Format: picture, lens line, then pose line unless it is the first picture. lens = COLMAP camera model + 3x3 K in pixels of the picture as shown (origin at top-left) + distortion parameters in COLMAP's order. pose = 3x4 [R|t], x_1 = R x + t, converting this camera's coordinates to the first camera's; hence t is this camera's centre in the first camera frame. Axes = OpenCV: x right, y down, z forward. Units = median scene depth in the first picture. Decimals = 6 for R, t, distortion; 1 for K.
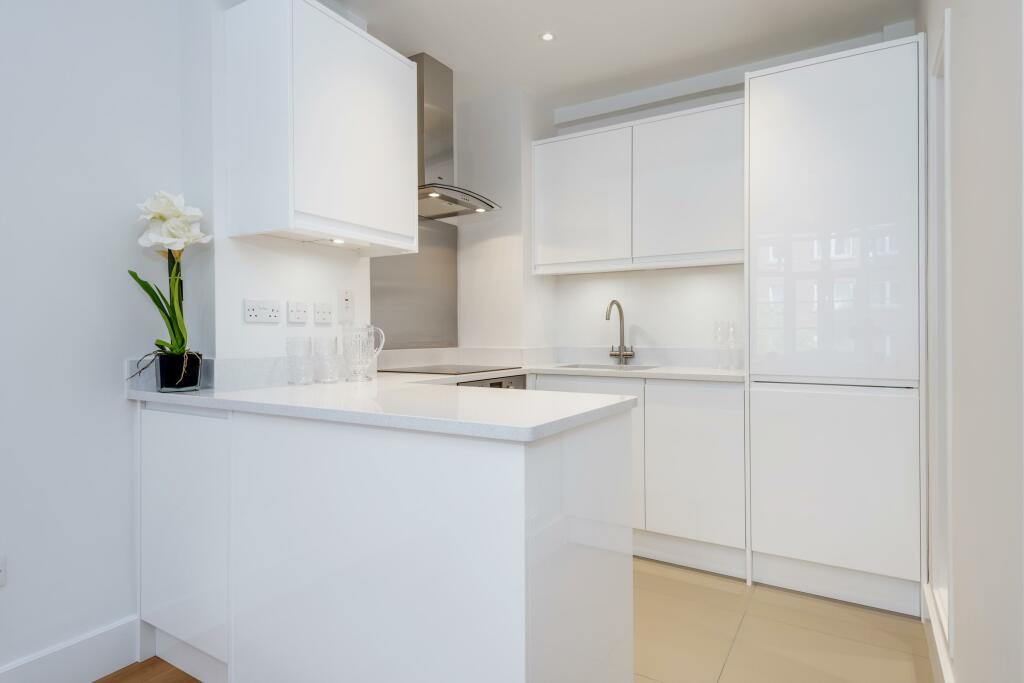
lens RADIAL K [[560.4, 0, 512.0], [0, 560.4, 335.0], [0, 0, 1]] dist [0.003457, 0.000321]
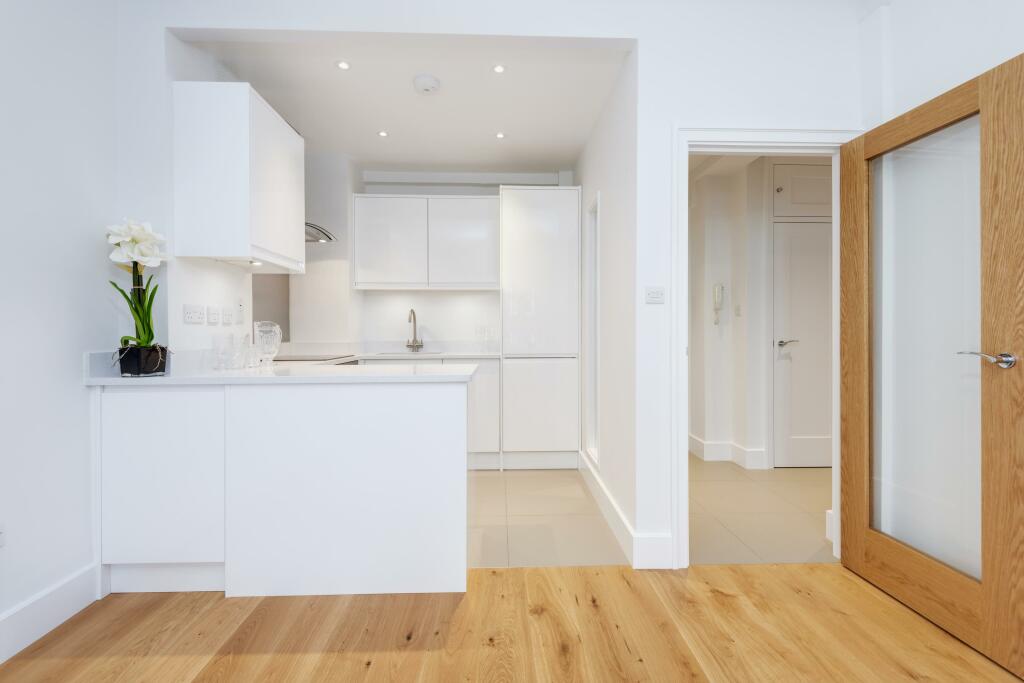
lens RADIAL K [[467.8, 0, 514.7], [0, 467.8, 339.2], [0, 0, 1]] dist [0.051665, -0.026820]
pose [[0.838114, -0.008993, 0.545421, -0.386495], [0.001763, 0.999904, 0.013776, 0.002020], [-0.545492, -0.010584, 0.838049, -0.300563]]
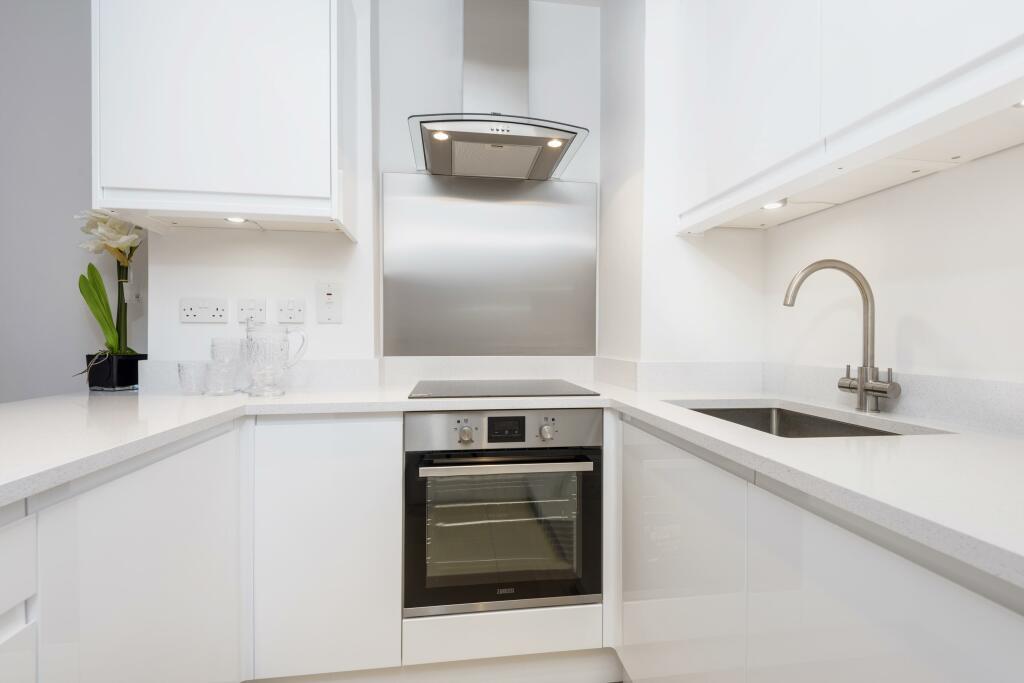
lens RADIAL K [[467.8, 0, 514.7], [0, 467.8, 339.2], [0, 0, 1]] dist [0.051665, -0.026820]
pose [[0.640244, 0.008255, -0.768128, 0.434430], [-0.005812, 0.999966, 0.005902, -0.002659], [0.768150, 0.000685, 0.640270, 0.810882]]
